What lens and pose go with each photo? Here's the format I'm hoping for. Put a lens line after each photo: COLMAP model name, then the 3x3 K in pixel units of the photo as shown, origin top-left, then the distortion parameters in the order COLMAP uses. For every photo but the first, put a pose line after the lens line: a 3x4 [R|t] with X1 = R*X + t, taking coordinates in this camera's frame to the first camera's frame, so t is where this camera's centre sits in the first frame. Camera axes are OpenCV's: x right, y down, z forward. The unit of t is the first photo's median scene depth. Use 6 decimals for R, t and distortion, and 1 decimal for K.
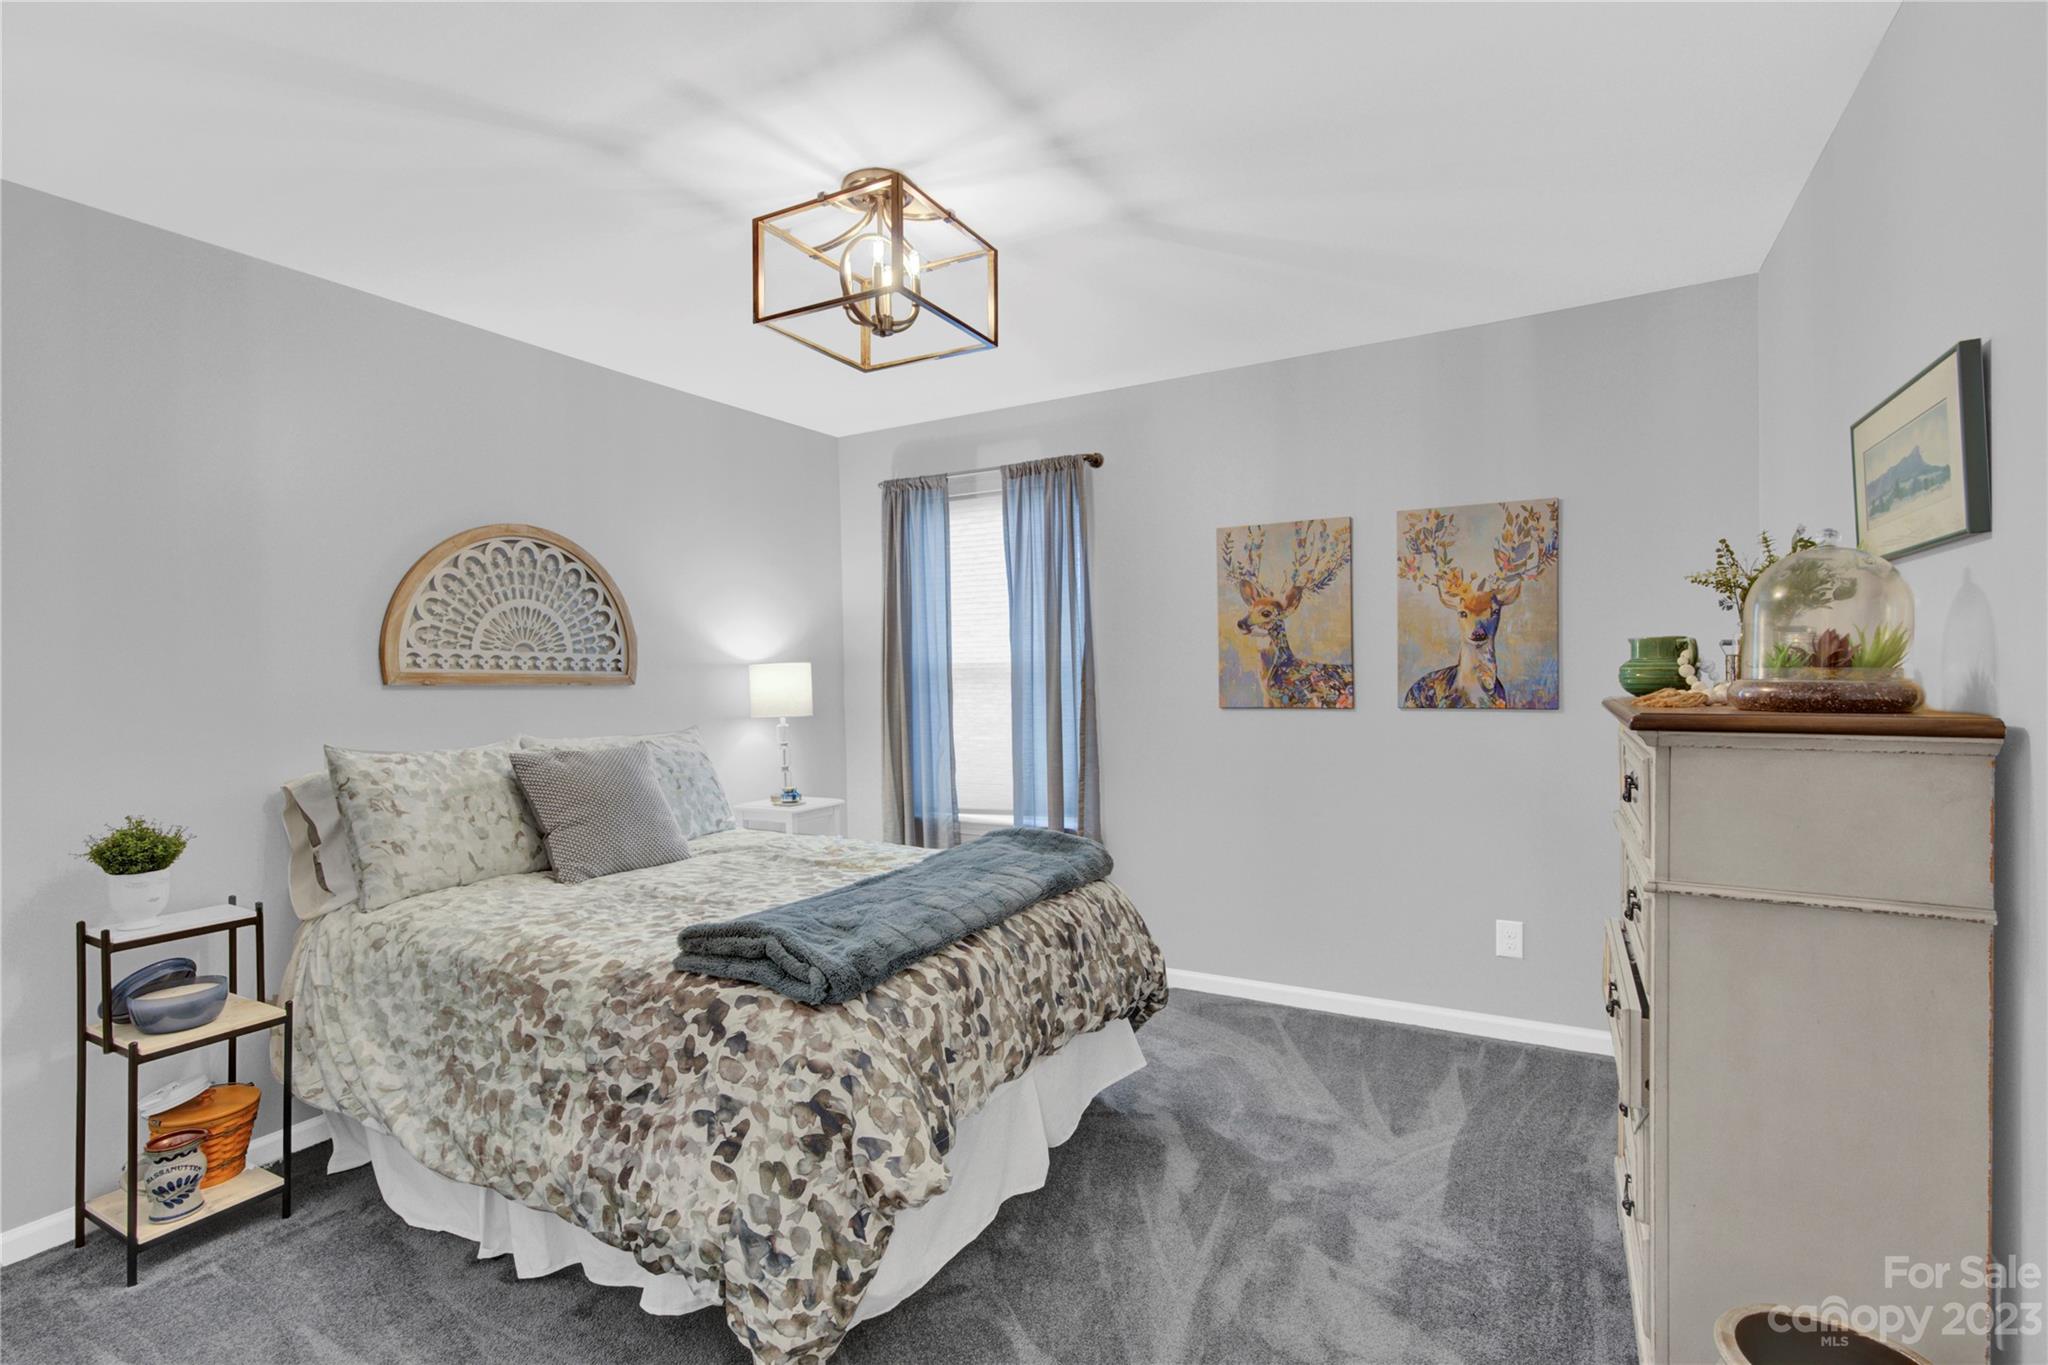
lens RADIAL K [[953.7, 0, 1025.1], [0, 953.7, 676.2], [0, 0, 1]] dist [-0.004192, -0.000640]
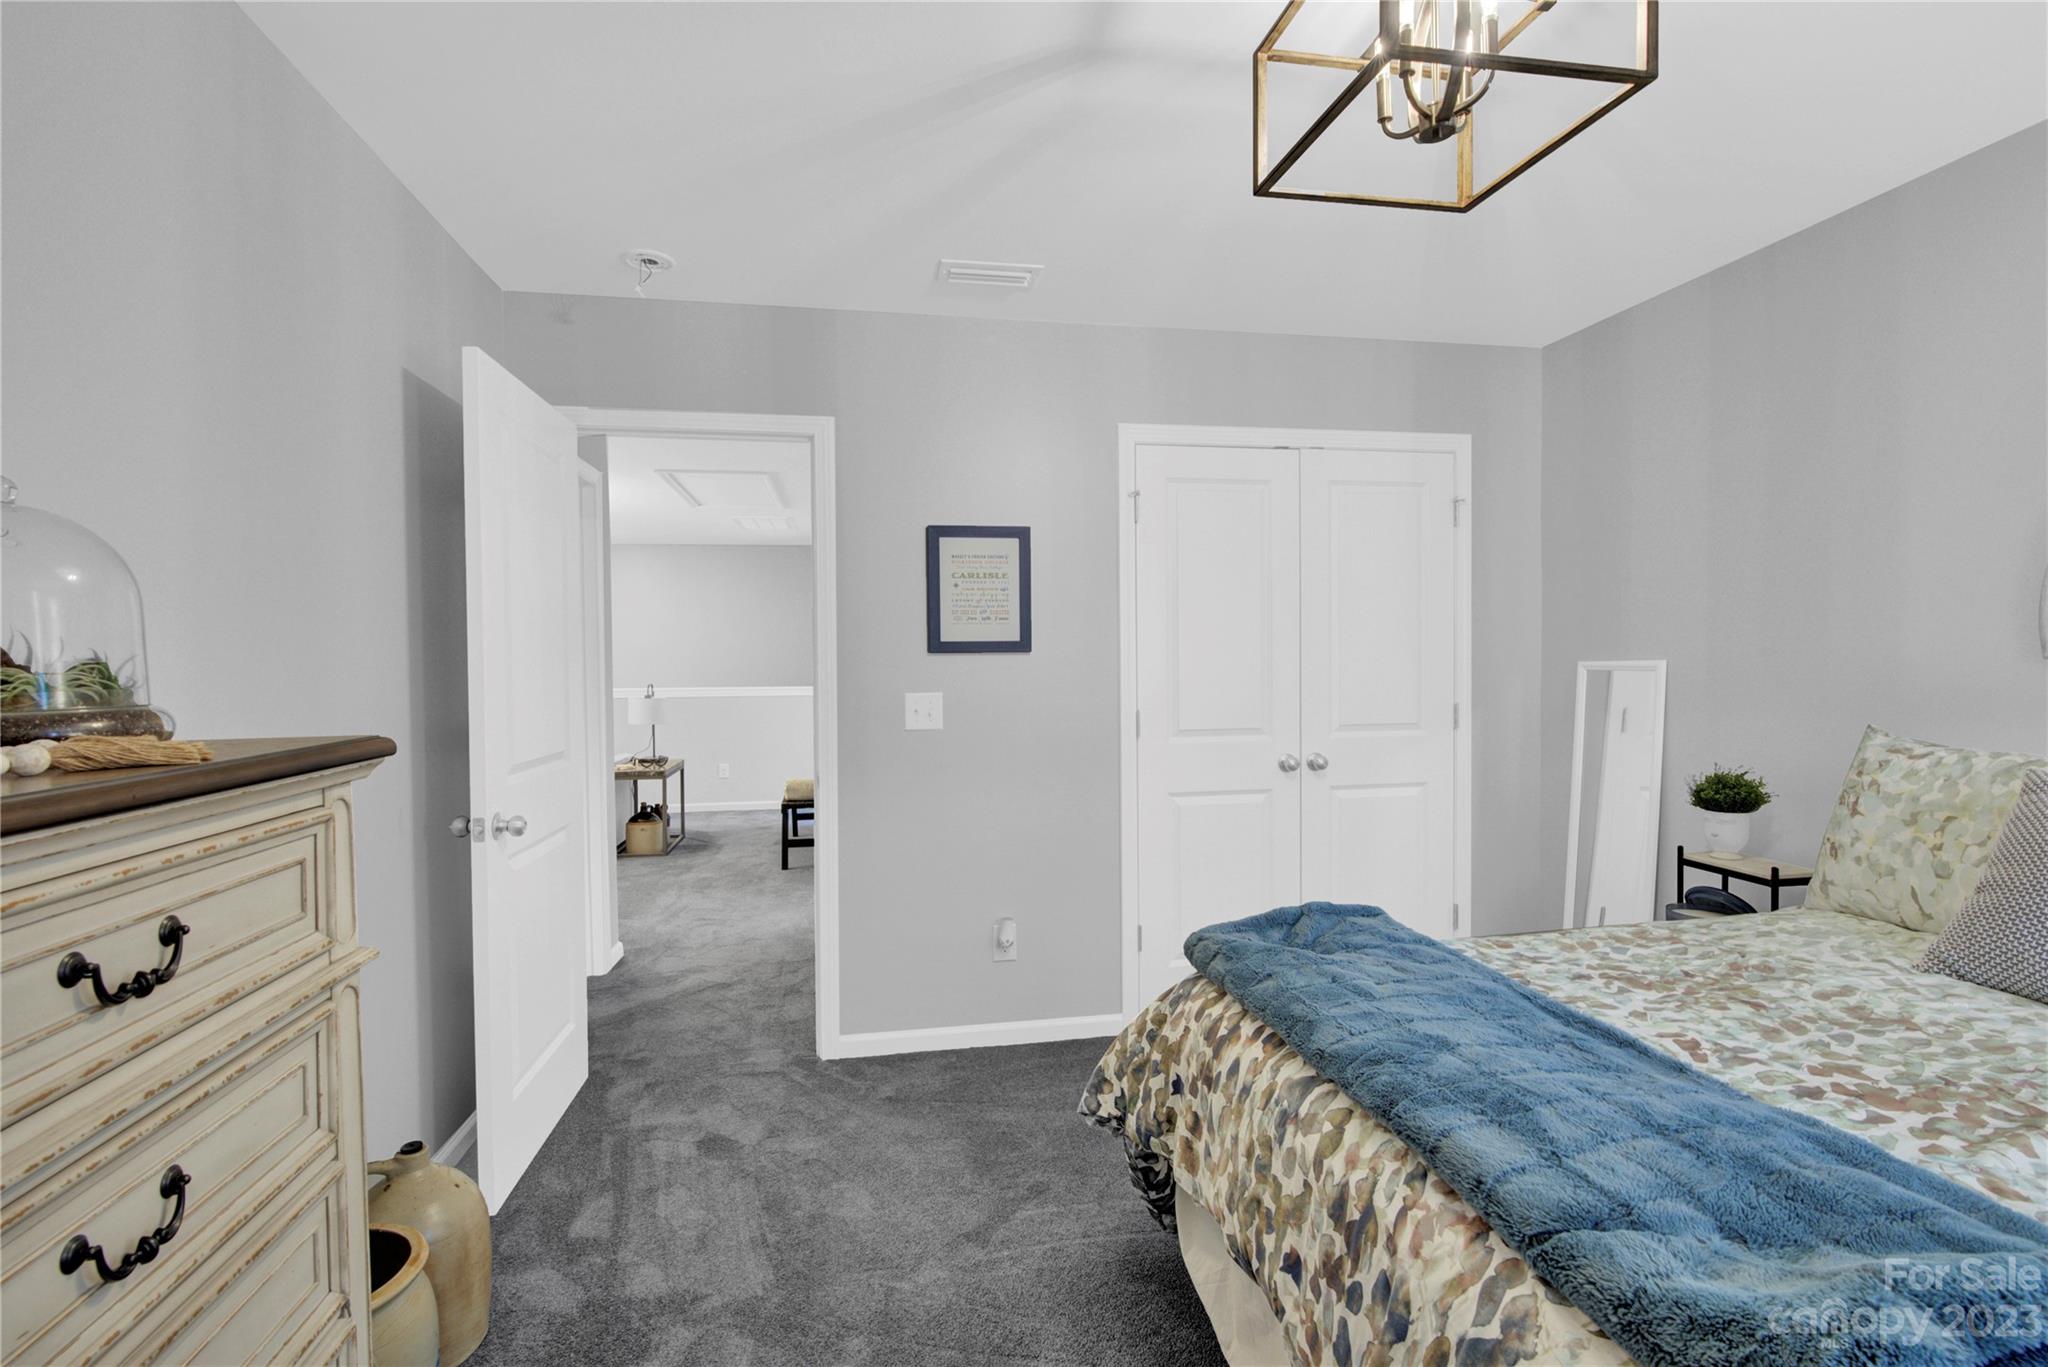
lens RADIAL K [[953.7, 0, 1024.7], [0, 953.7, 678.8], [0, 0, 1]] dist [-0.004192, -0.000640]
pose [[-0.776634, 0.037705, -0.628822, 0.507176], [0.018074, 0.999130, 0.037587, -0.022370], [0.629692, 0.017826, -0.776640, 1.381182]]
